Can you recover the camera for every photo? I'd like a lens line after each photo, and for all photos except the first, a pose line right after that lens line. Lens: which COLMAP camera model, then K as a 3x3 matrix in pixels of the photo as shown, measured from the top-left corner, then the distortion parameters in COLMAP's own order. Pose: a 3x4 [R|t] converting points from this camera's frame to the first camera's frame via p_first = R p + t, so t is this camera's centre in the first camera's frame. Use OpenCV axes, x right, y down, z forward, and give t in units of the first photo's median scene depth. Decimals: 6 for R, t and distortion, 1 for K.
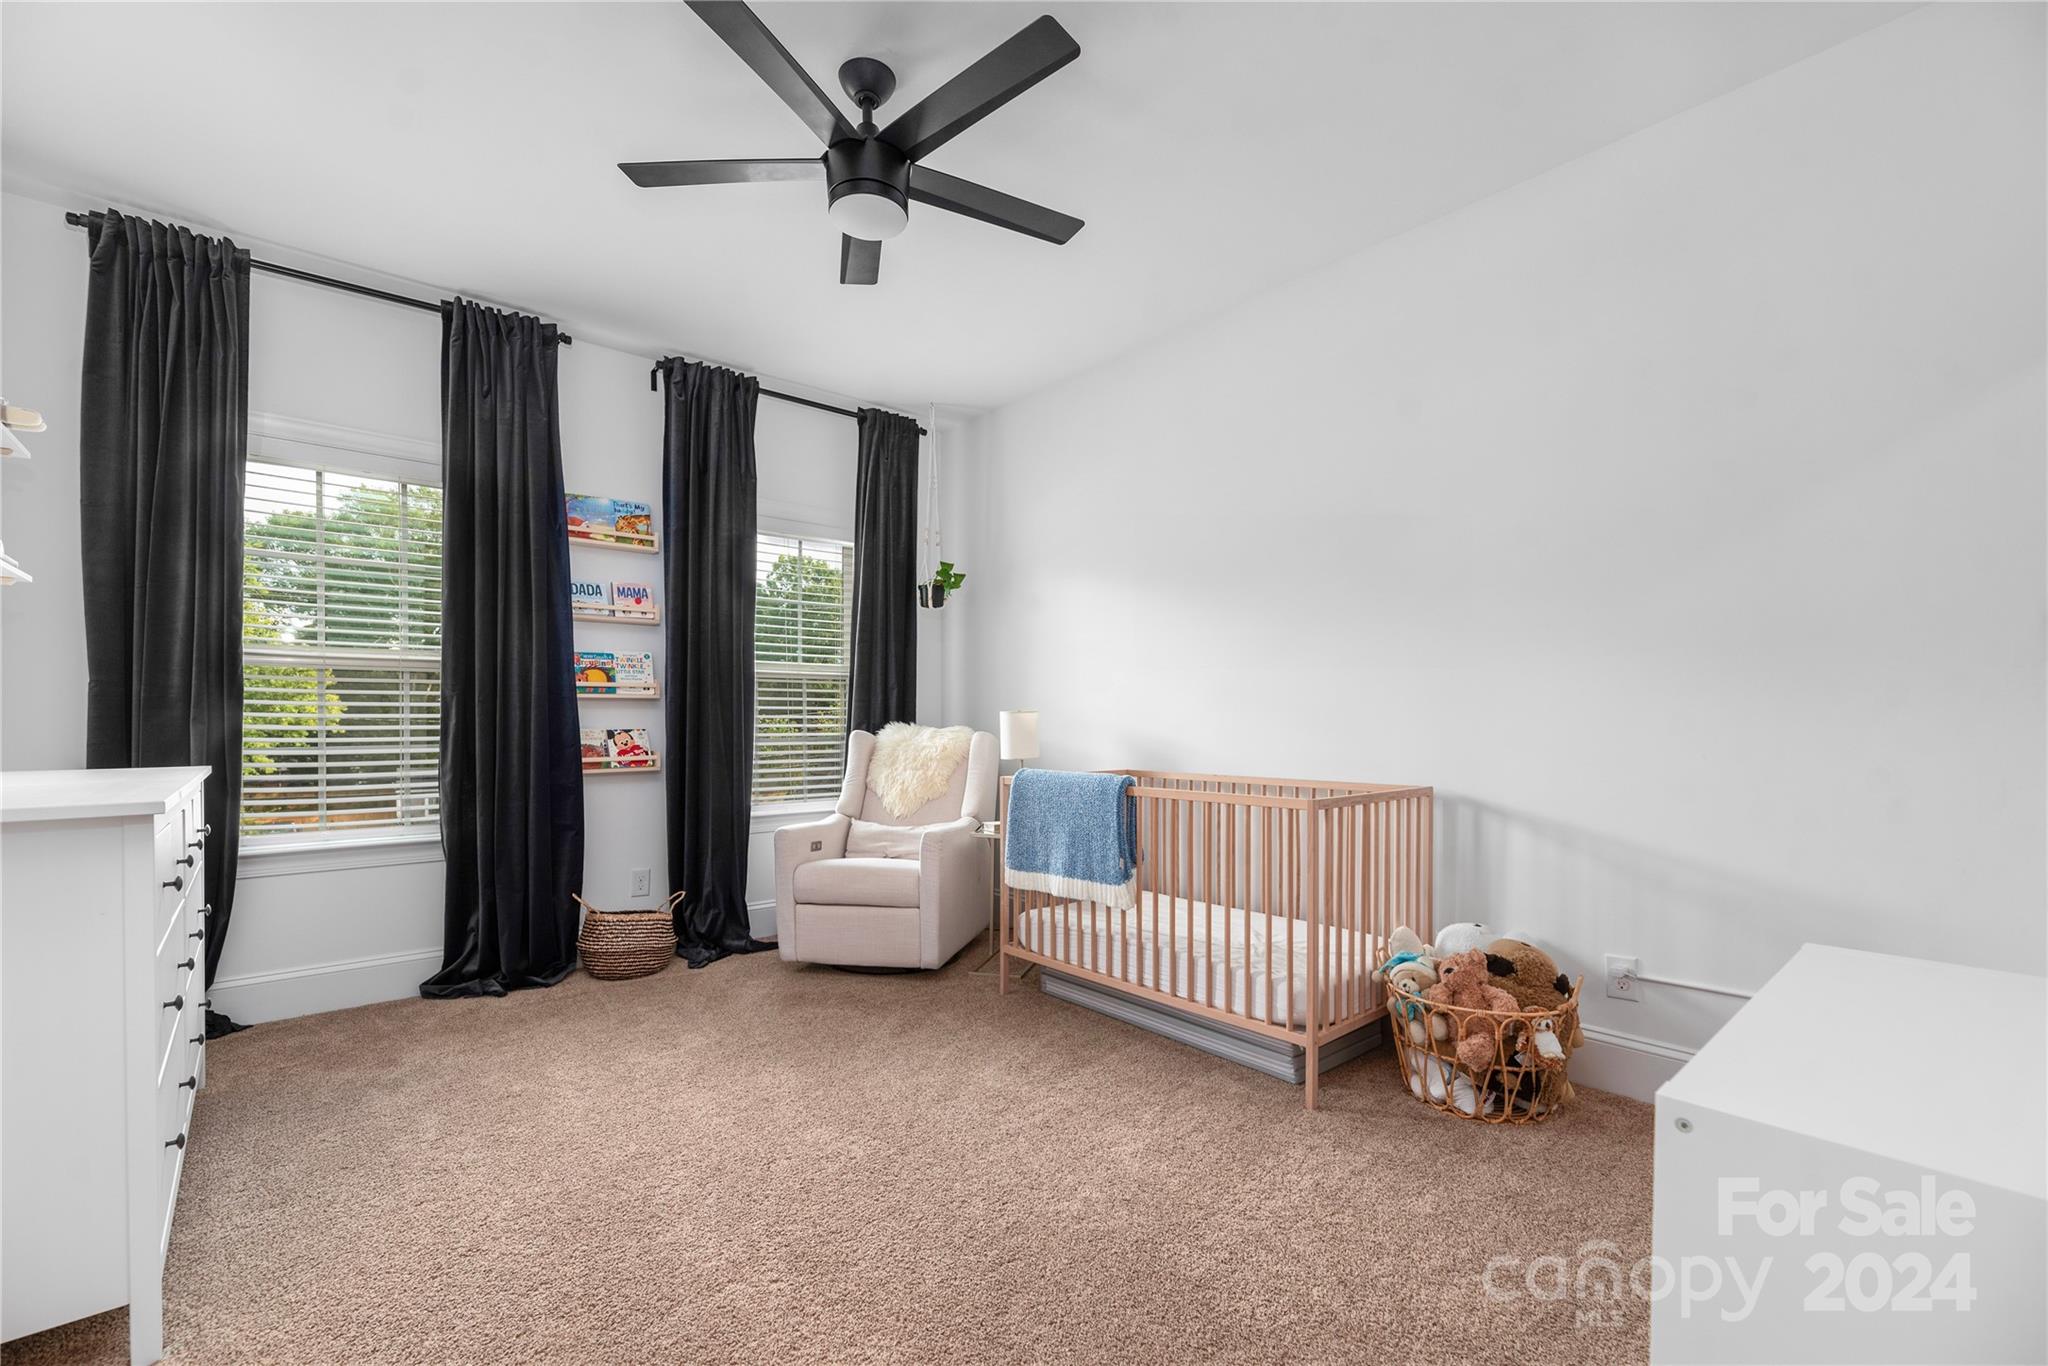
lens RADIAL K [[871.9, 0, 1026.1], [0, 871.9, 712.7], [0, 0, 1]] dist [-0.000207, 0.000005]
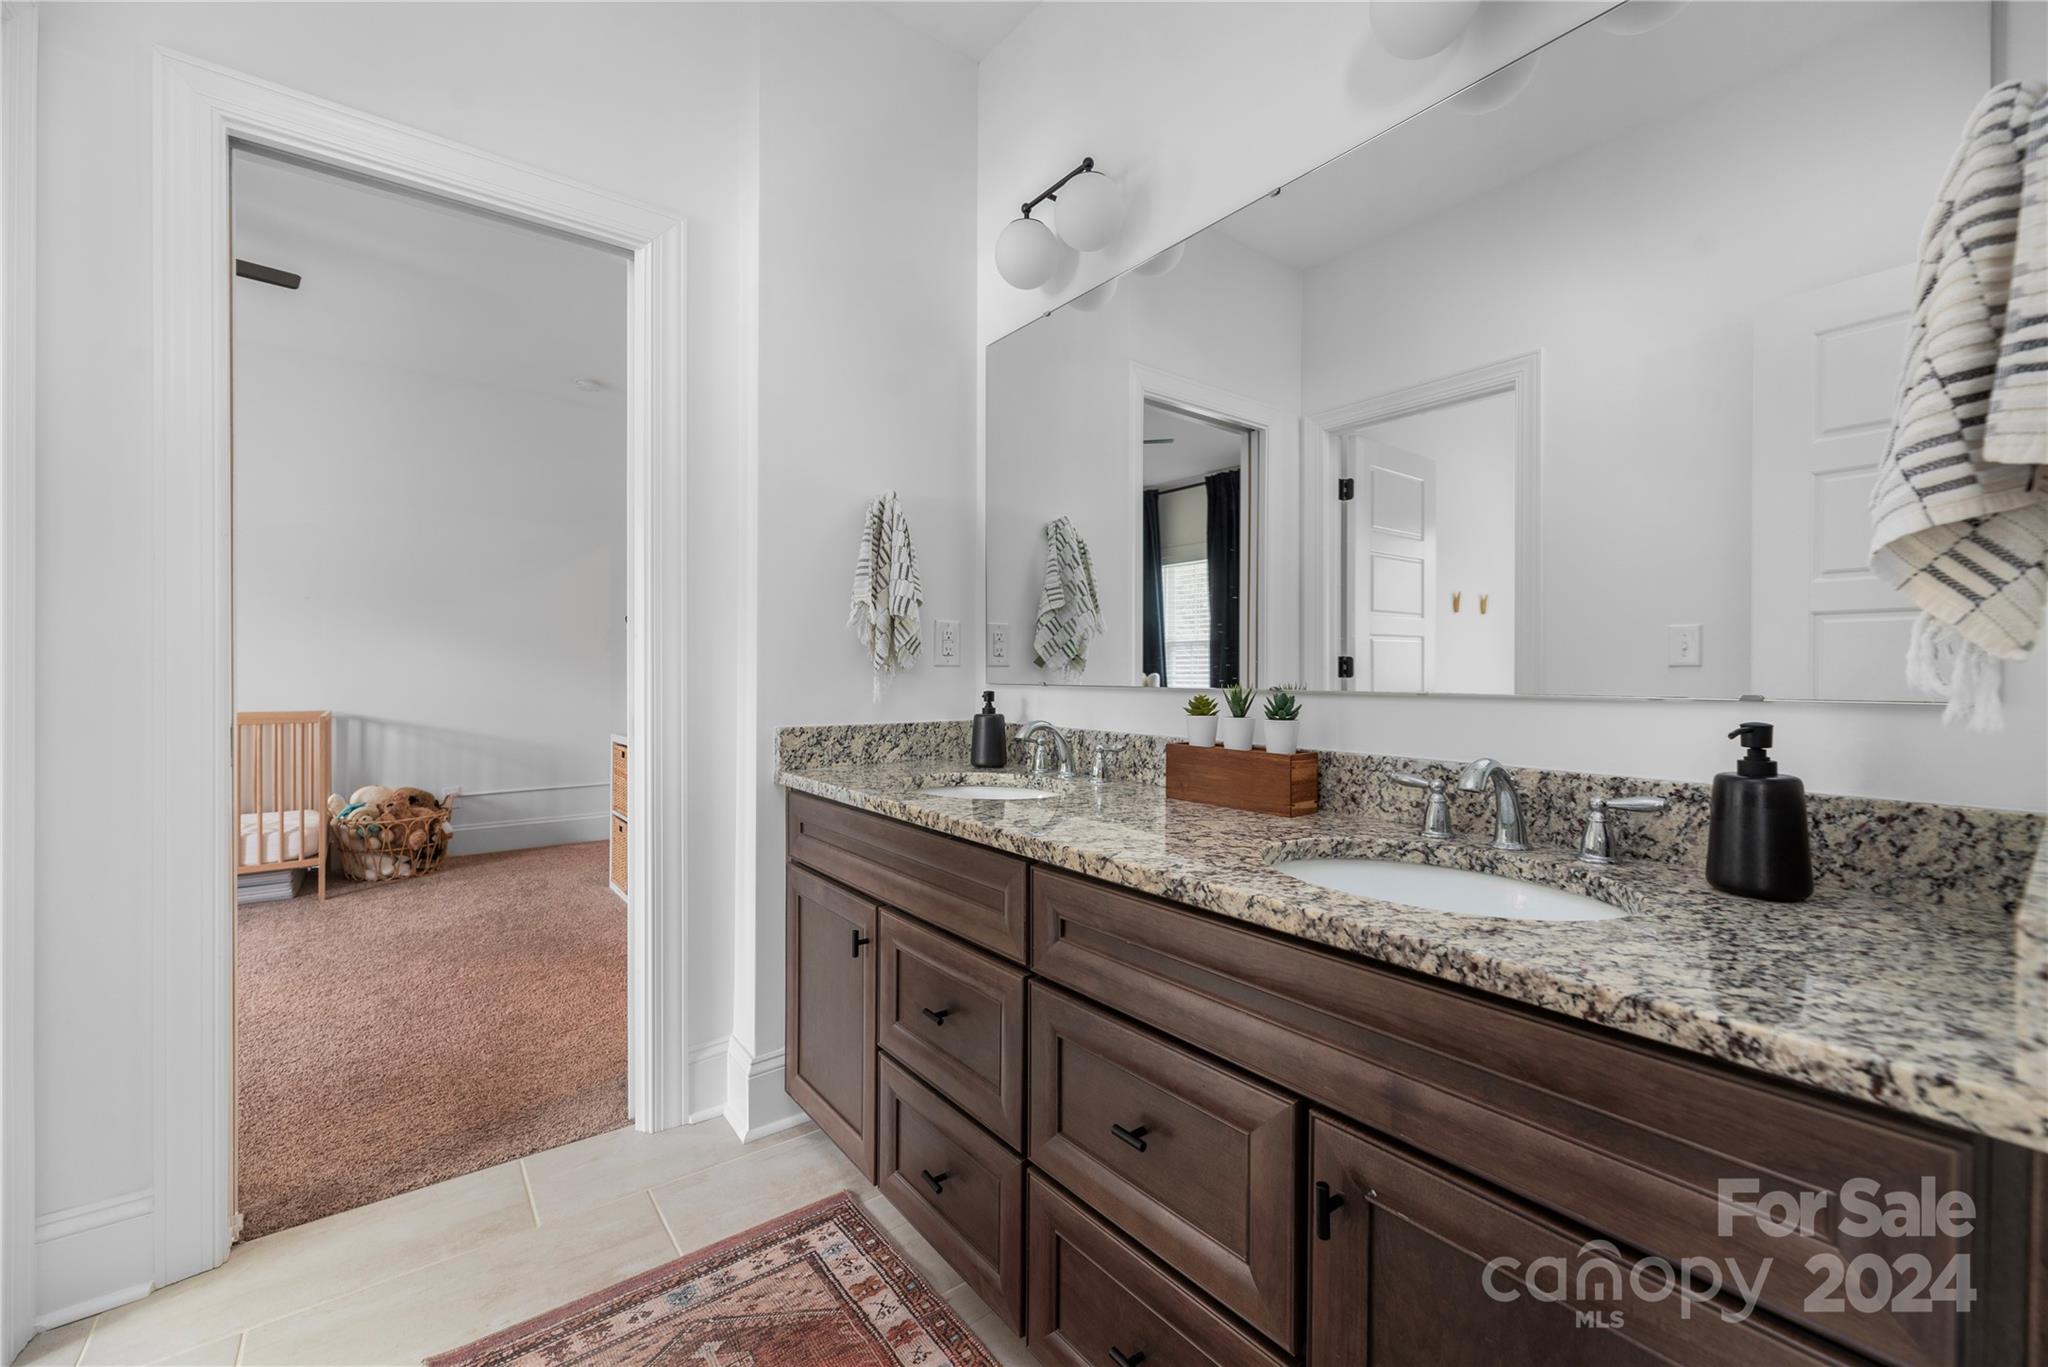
lens RADIAL K [[832.6, 0, 1024.0], [0, 832.6, 683.5], [0, 0, 1]] dist [0.000107, 0.000034]
pose [[0.065217, -0.007304, 0.997844, -1.160820], [-0.005029, 0.999958, 0.007648, 0.021976], [-0.997858, -0.005517, 0.065178, -0.433058]]
